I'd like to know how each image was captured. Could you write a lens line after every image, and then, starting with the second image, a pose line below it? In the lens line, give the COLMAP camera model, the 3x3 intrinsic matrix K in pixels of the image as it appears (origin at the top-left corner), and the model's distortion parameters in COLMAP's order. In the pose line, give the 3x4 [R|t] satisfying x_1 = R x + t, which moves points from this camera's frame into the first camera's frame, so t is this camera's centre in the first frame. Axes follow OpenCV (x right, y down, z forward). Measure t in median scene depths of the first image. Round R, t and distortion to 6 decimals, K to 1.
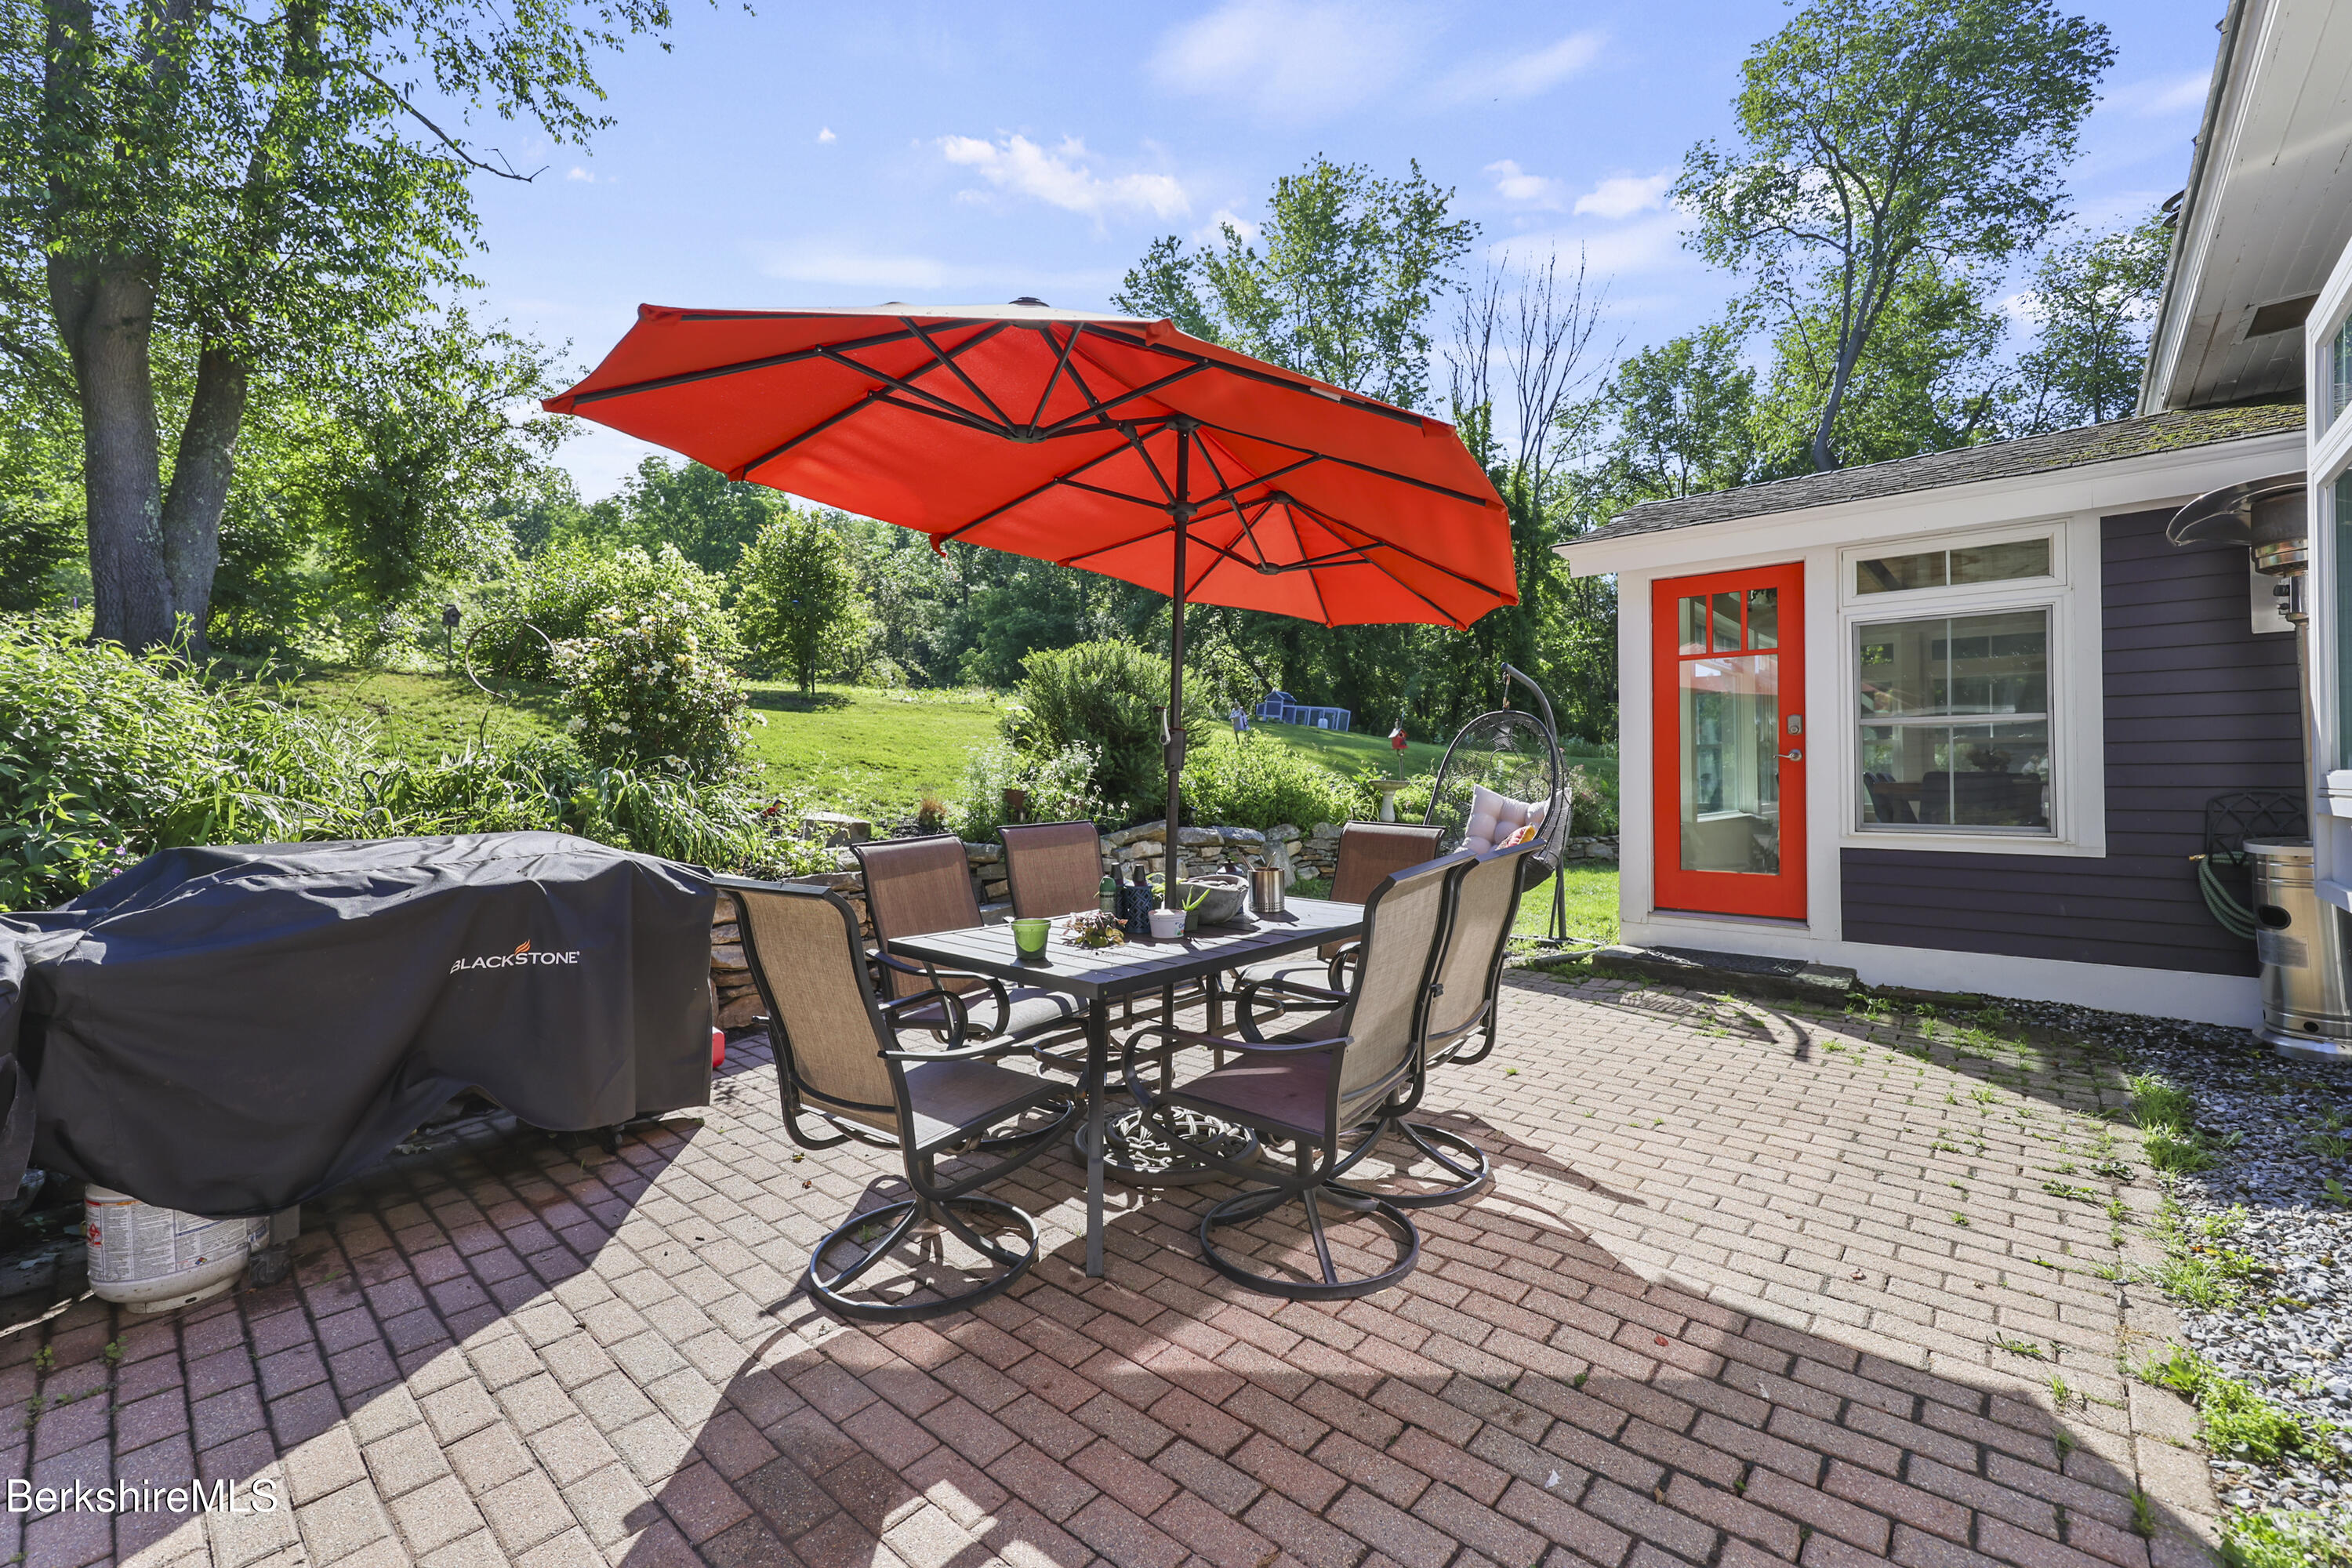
lens RADIAL K [[969.1, 0, 1187.9], [0, 969.1, 786.0], [0, 0, 1]] dist [0.000625, 0.000059]
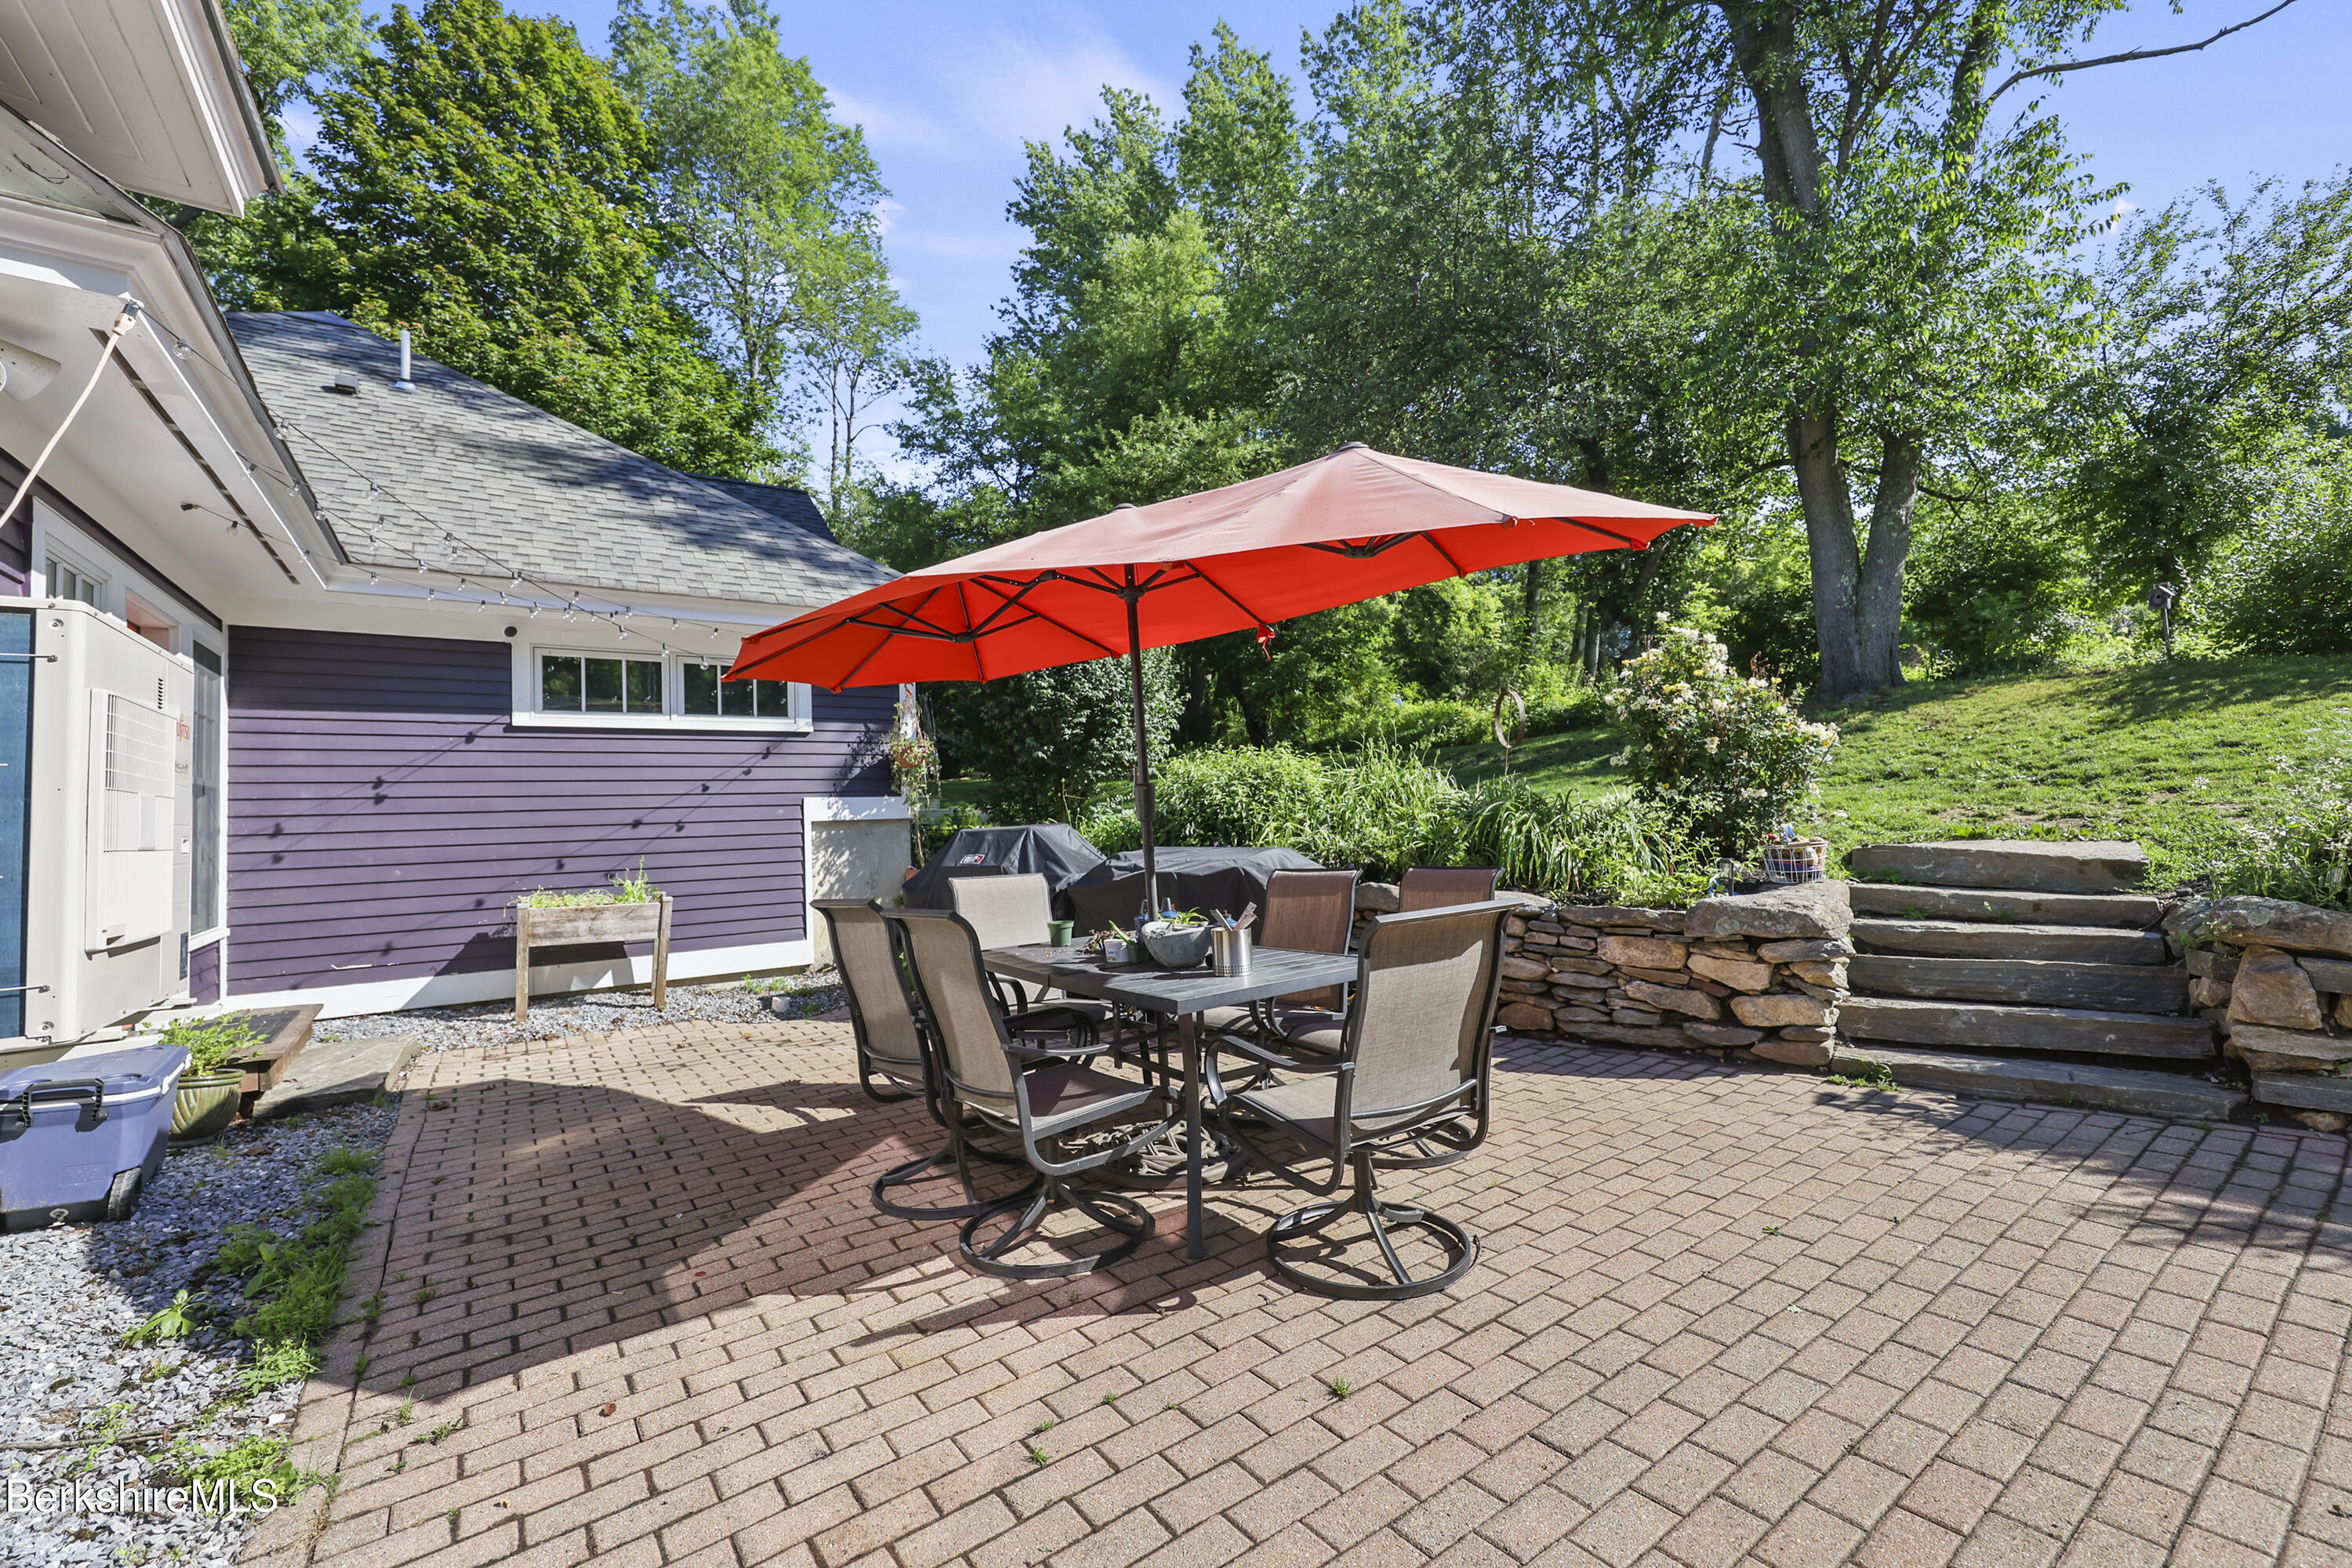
lens RADIAL K [[969.1, 0, 1173.5], [0, 969.1, 785.8], [0, 0, 1]] dist [0.000625, 0.000059]
pose [[-0.218648, -0.005861, -0.975786, 1.308751], [0.016933, 0.999809, -0.009799, -0.052027], [0.975657, -0.018666, -0.218507, 1.542114]]
